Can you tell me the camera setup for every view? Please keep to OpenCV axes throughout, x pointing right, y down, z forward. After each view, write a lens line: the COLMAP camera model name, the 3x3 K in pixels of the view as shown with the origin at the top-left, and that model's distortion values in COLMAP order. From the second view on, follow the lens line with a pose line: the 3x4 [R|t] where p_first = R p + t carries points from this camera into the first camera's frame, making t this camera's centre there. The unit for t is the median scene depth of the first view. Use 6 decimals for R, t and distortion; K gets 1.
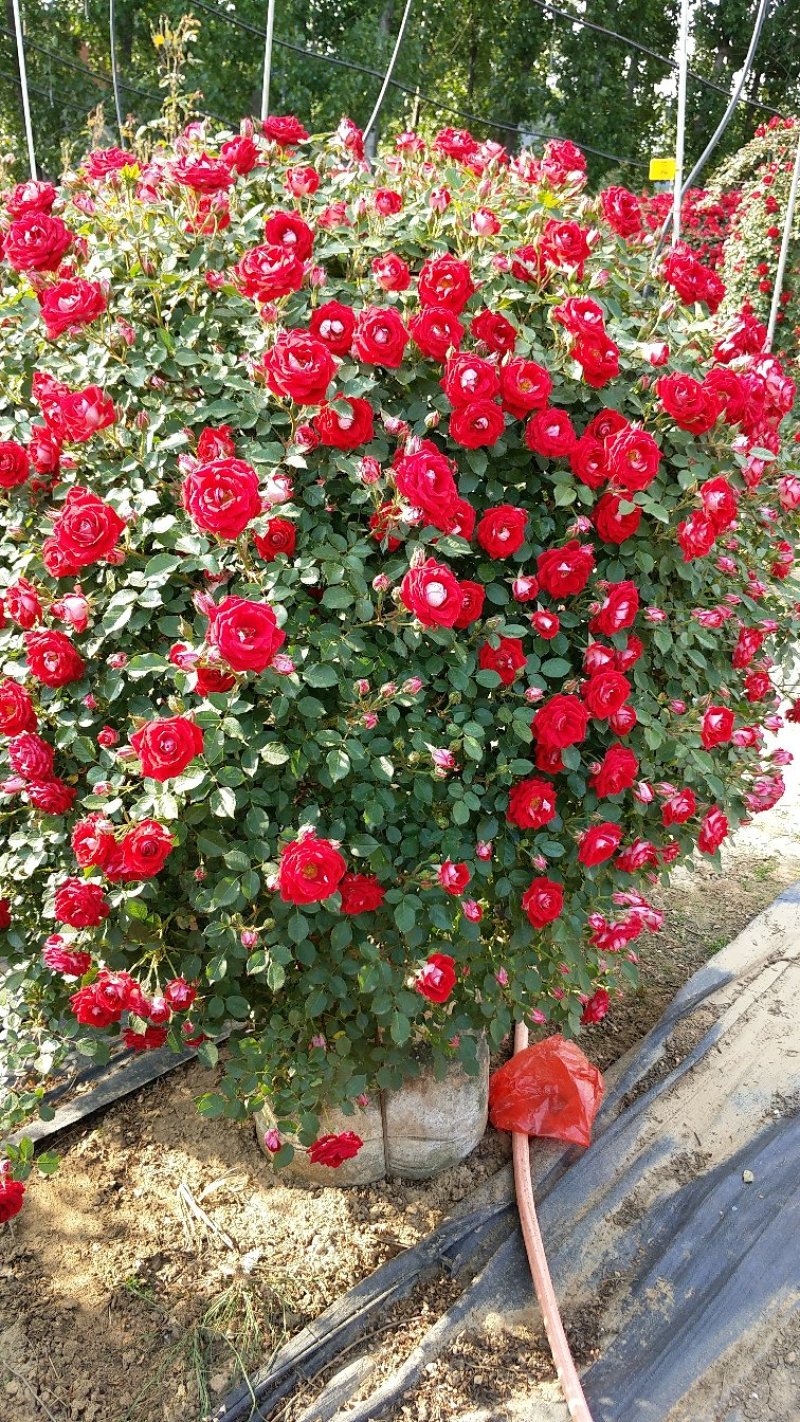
lens RADIAL K [[1064.5, 0, 399.9], [0, 1064.5, 710.9], [0, 0, 1]] dist [0.020254, -0.023701]
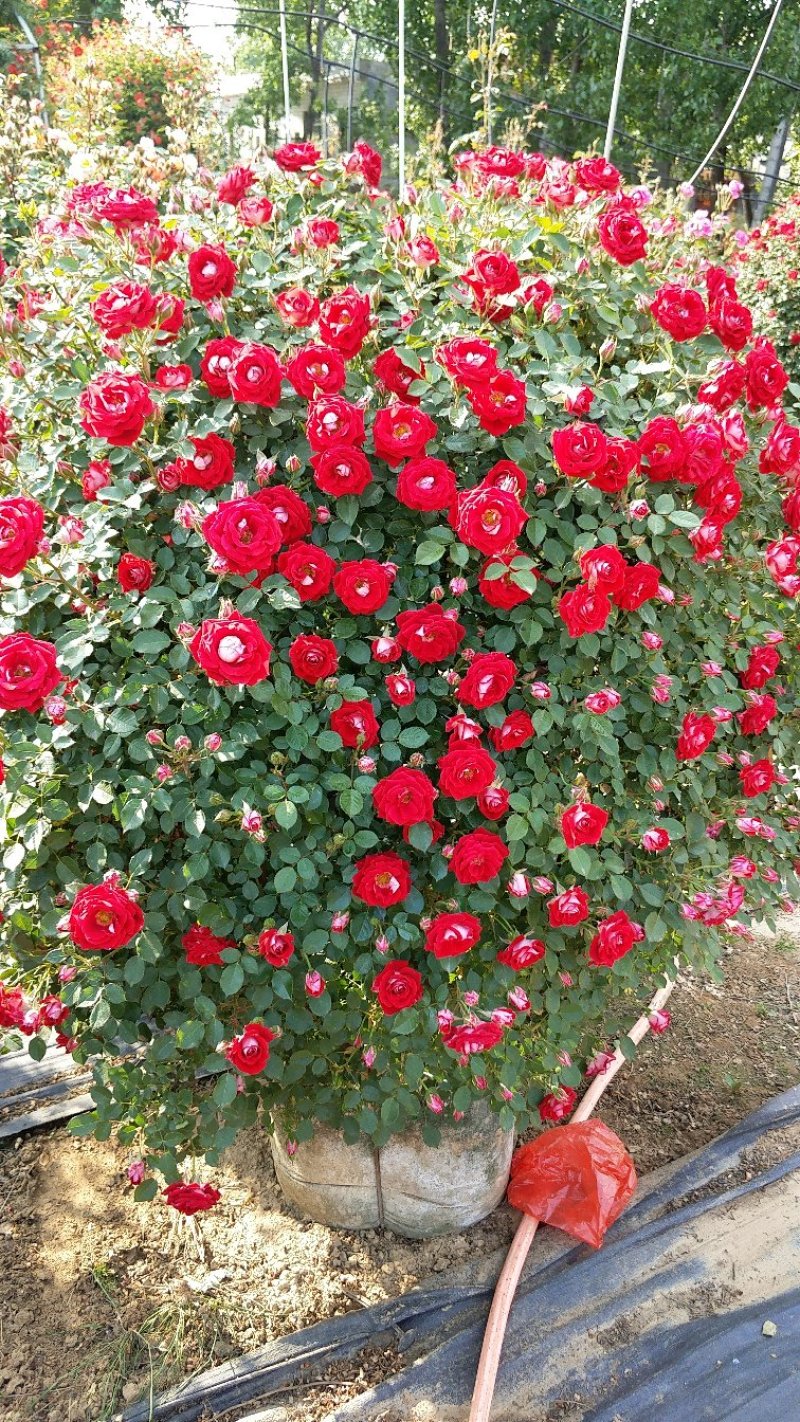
lens RADIAL K [[1064.5, 0, 404.8], [0, 1064.5, 711.8], [0, 0, 1]] dist [0.020254, -0.023701]
pose [[0.953845, 0.110894, -0.279074, 0.244893], [-0.112121, 0.993627, 0.011617, -0.045092], [0.278584, 0.020209, 0.960199, 0.072392]]
